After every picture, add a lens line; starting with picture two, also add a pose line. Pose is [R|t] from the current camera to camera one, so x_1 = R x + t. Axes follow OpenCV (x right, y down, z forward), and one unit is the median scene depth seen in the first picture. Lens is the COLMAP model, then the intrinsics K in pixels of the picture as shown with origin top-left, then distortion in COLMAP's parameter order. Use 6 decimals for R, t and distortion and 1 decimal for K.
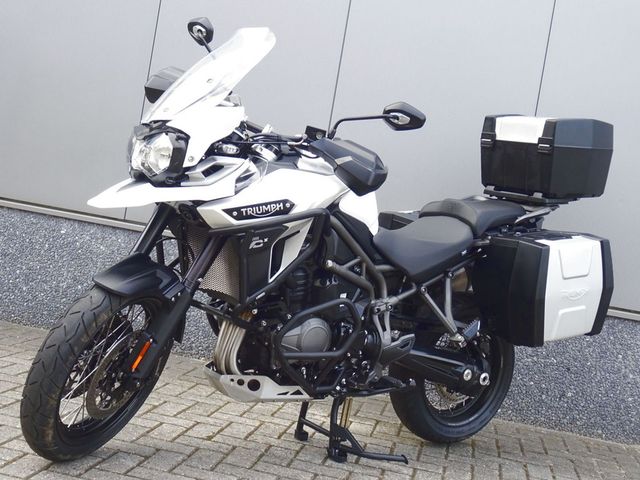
lens RADIAL K [[890.9, 0, 320.0], [0, 890.9, 240.0], [0, 0, 1]] dist [-0.076699, -0.017678]
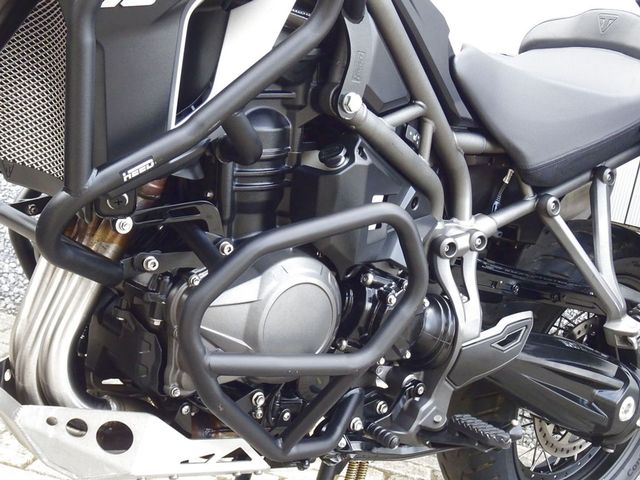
lens RADIAL K [[985.9, 0, 320.0], [0, 985.9, 240.0], [0, 0, 1]] dist [-0.034443, -0.072349]
pose [[0.995296, 0.060591, 0.075598, -0.027213], [-0.065365, 0.995911, 0.062357, 0.054904], [-0.071510, -0.067005, 0.995187, 0.598517]]
